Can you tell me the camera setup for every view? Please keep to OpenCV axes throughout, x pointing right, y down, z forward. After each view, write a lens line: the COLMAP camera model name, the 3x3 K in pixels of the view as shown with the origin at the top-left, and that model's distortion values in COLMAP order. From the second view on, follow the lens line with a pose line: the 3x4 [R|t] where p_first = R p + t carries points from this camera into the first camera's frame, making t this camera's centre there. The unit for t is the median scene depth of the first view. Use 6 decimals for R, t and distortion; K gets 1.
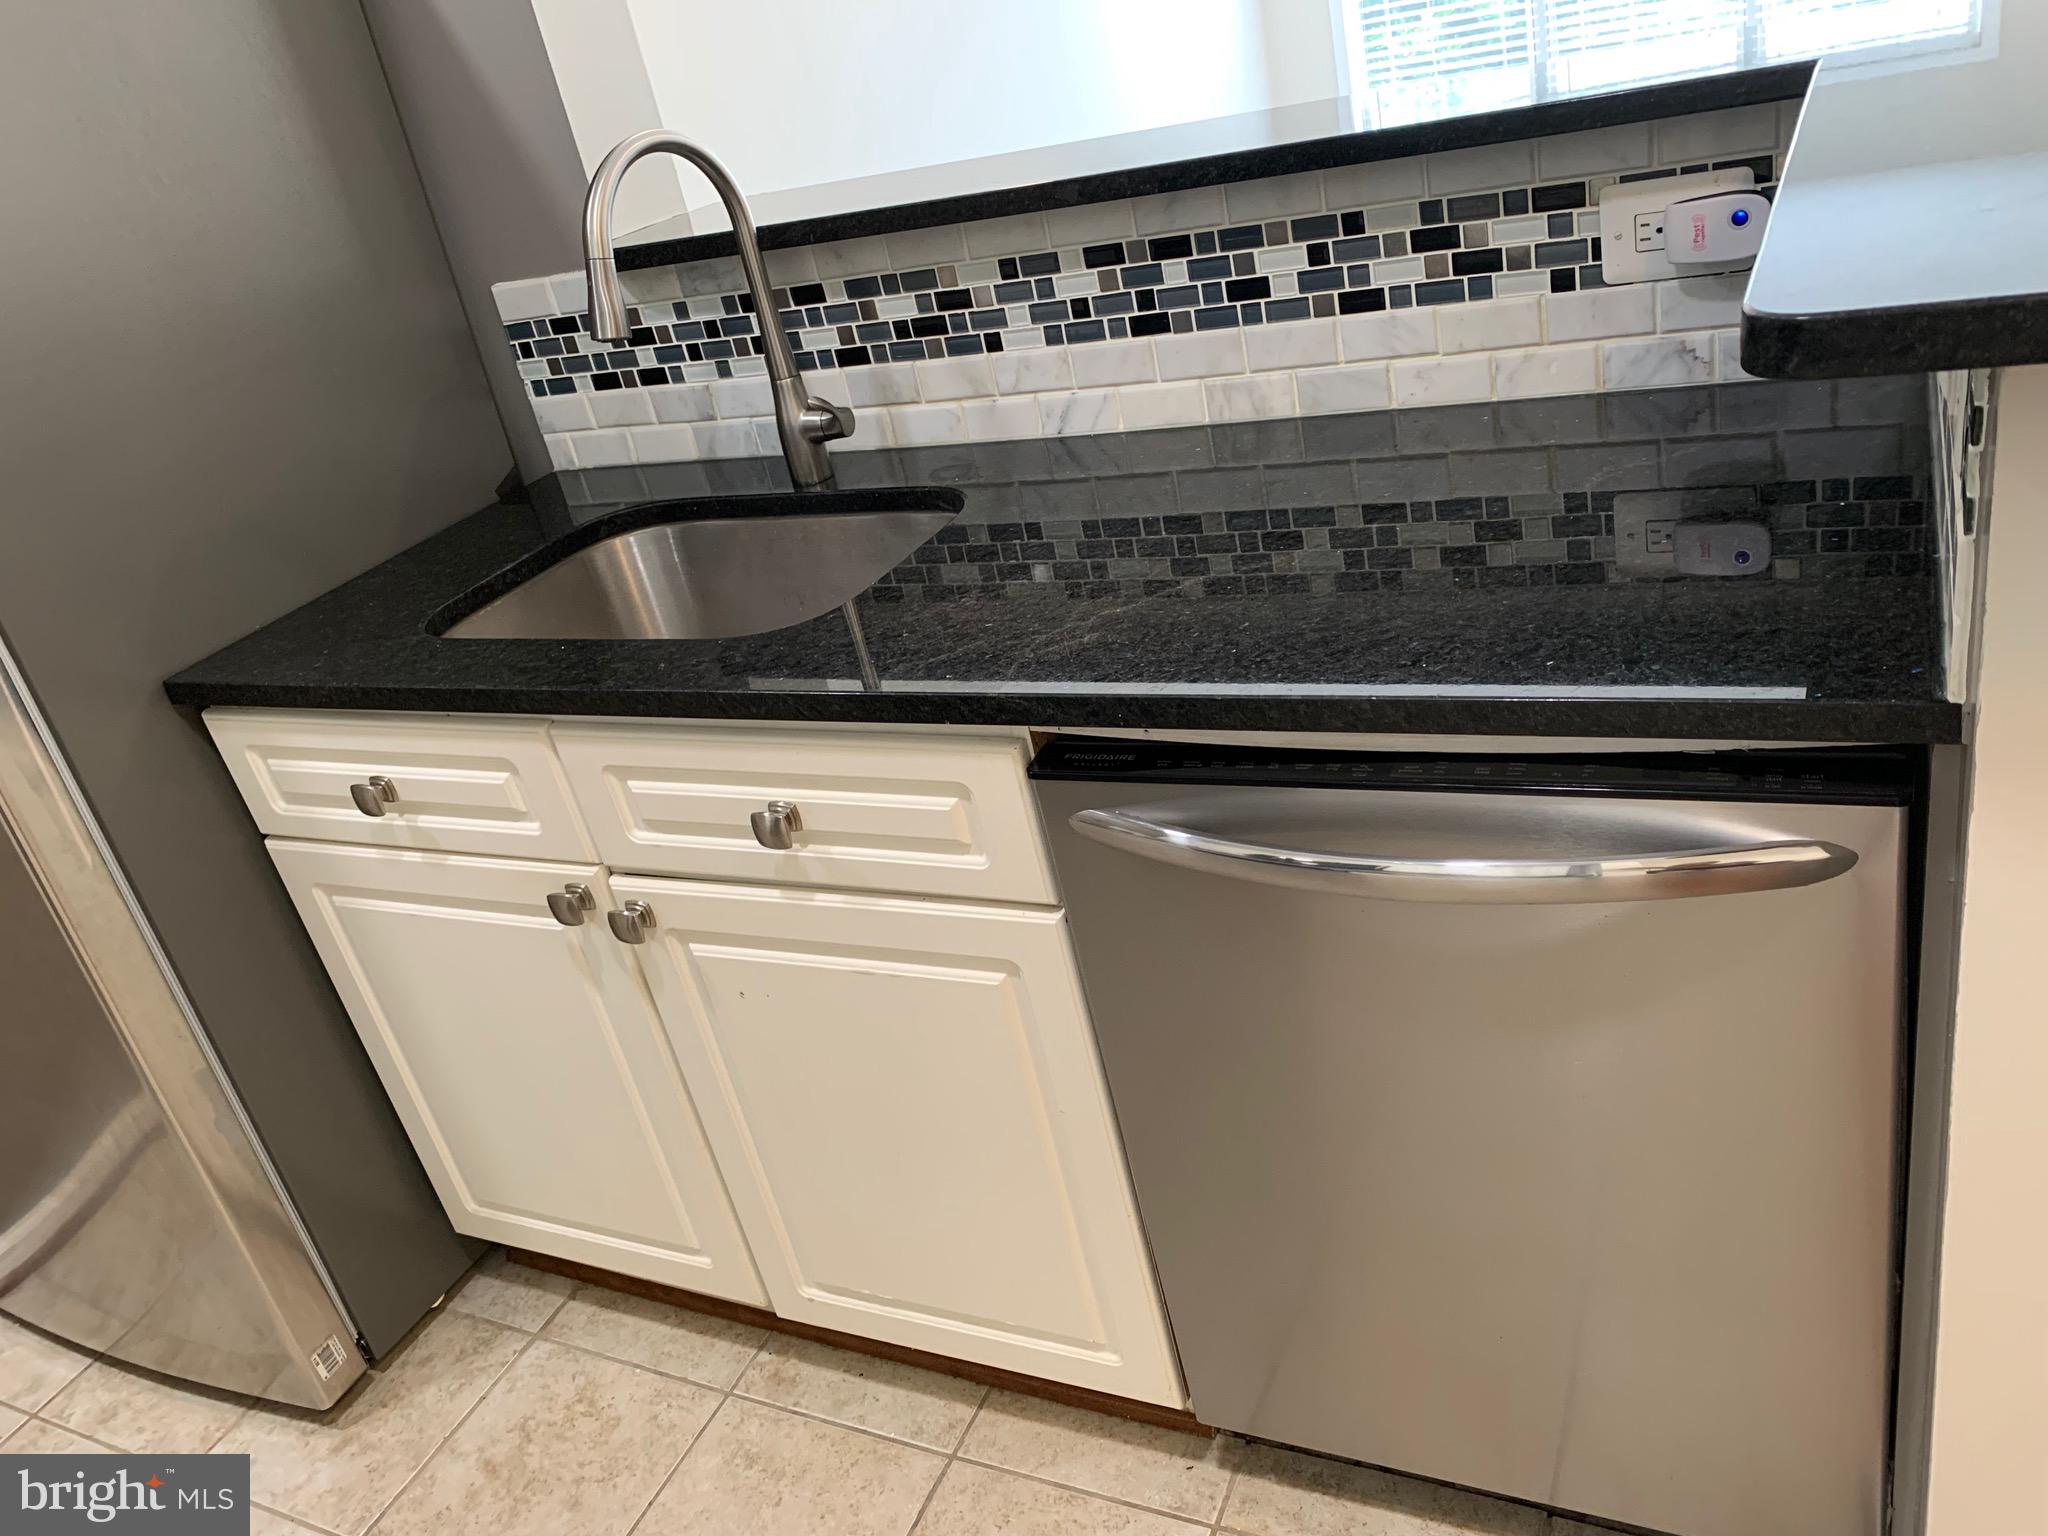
lens RADIAL K [[1553.8, 0, 1024.0], [0, 1553.8, 768.0], [0, 0, 1]] dist [0.075640, -0.125405]
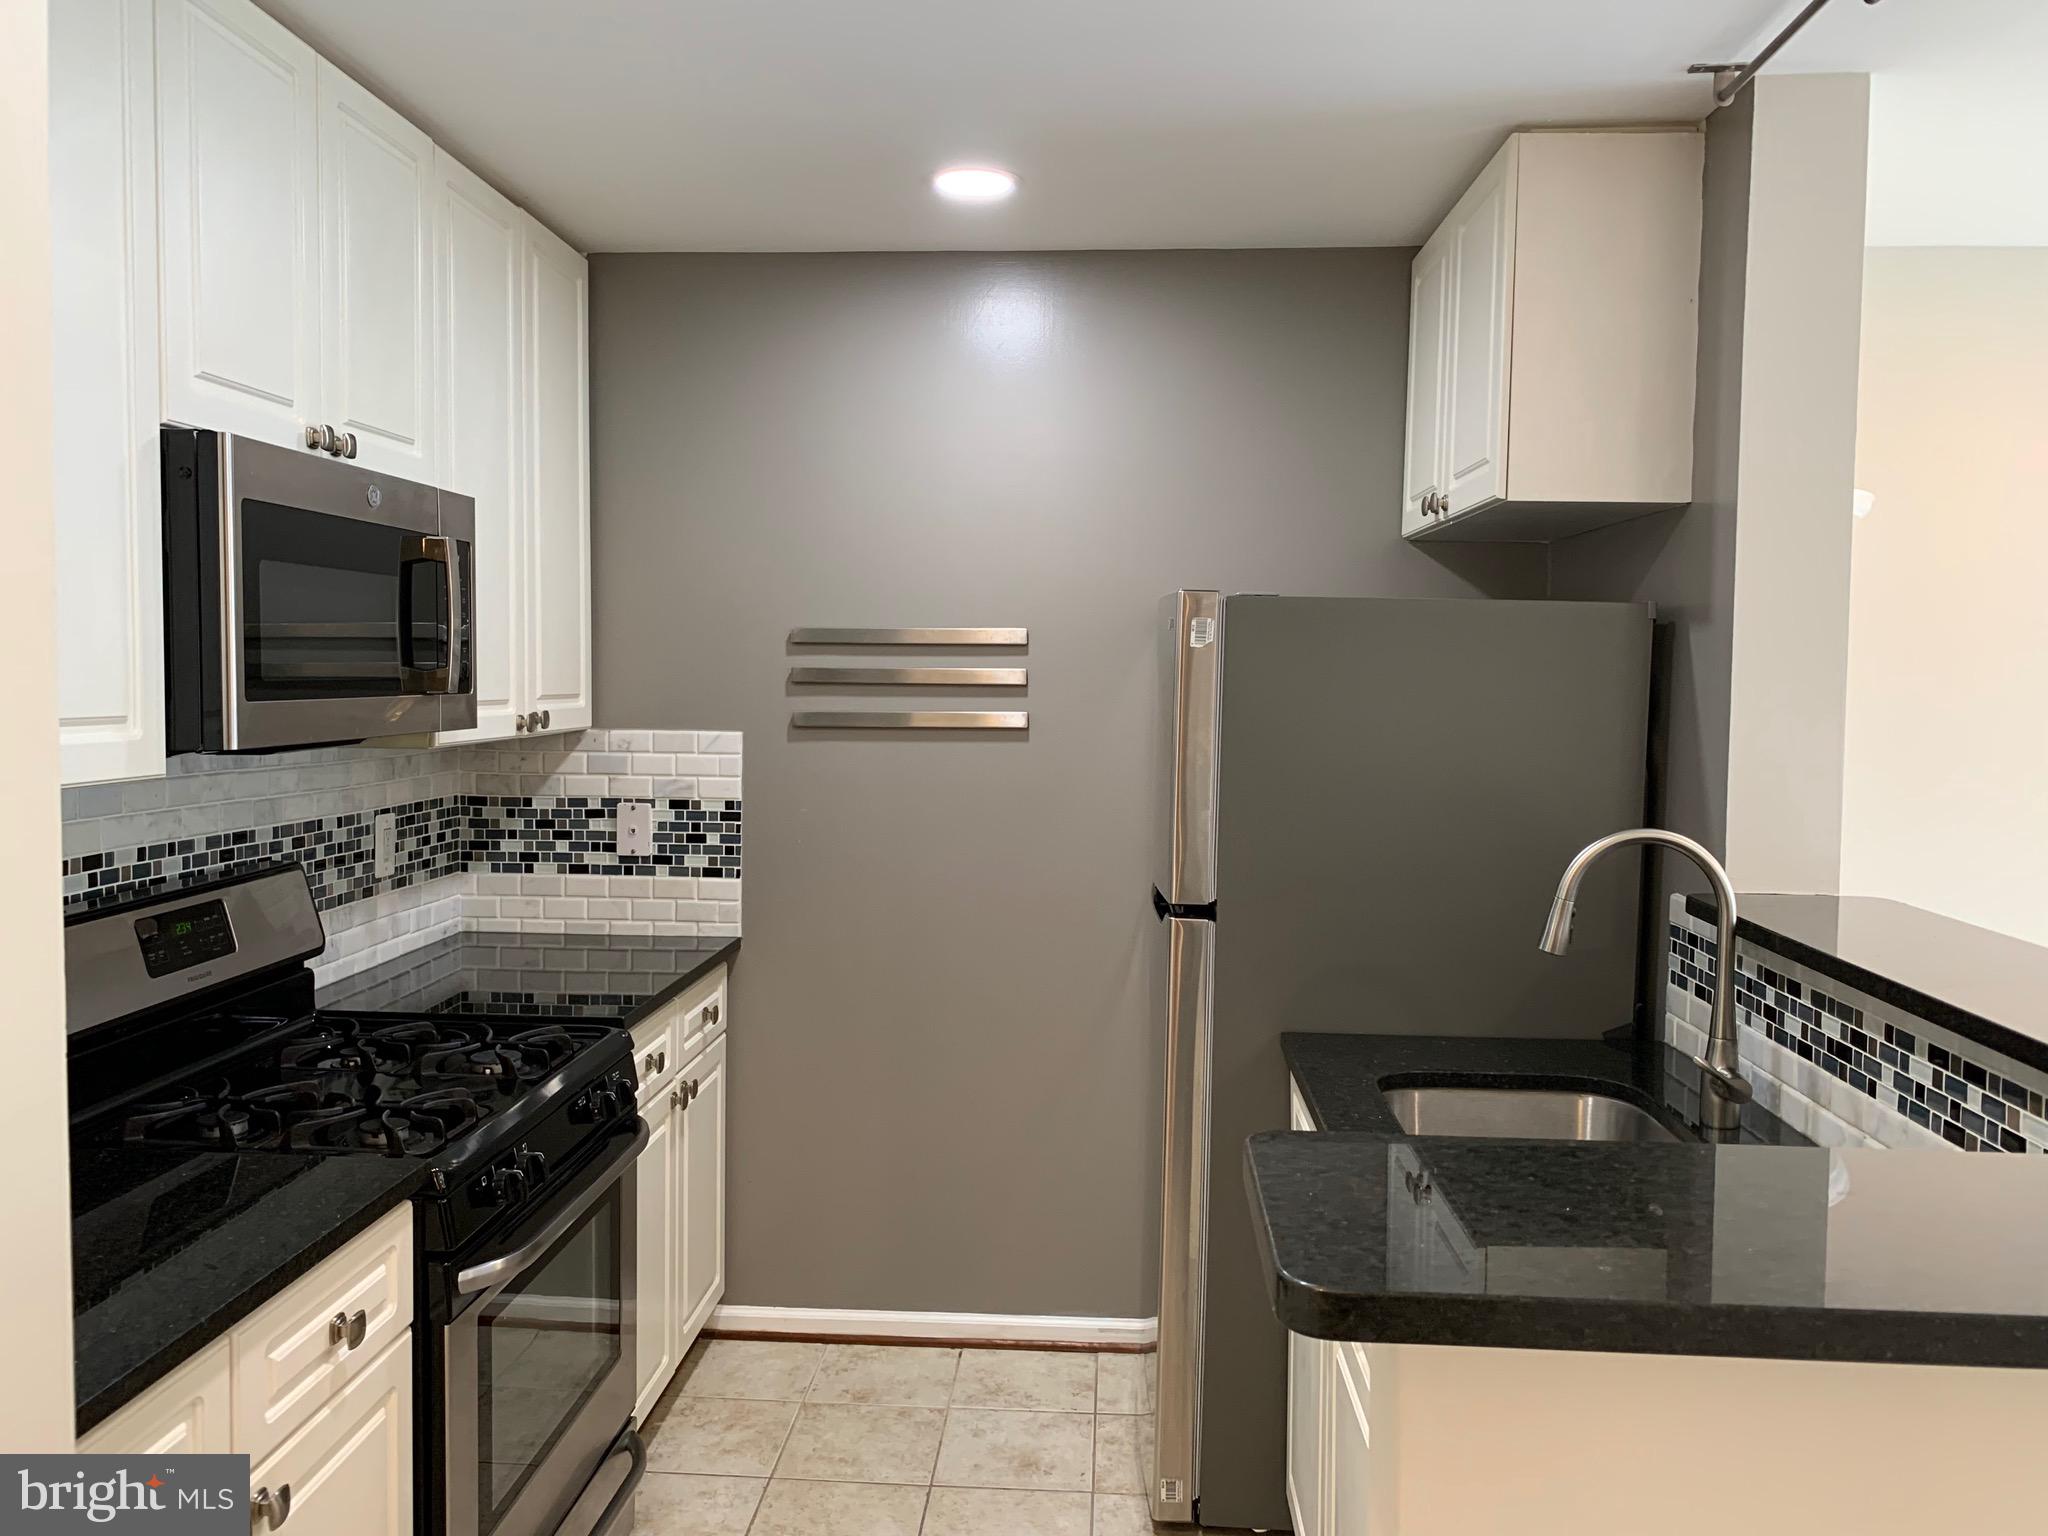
lens RADIAL K [[1553.8, 0, 1024.0], [0, 1553.8, 768.0], [0, 0, 1]] dist [0.075640, -0.125405]
pose [[0.366011, 0.267837, -0.891235, 0.669942], [-0.505795, 0.861141, 0.051074, -0.217541], [0.781158, 0.432088, 0.450658, -0.054137]]
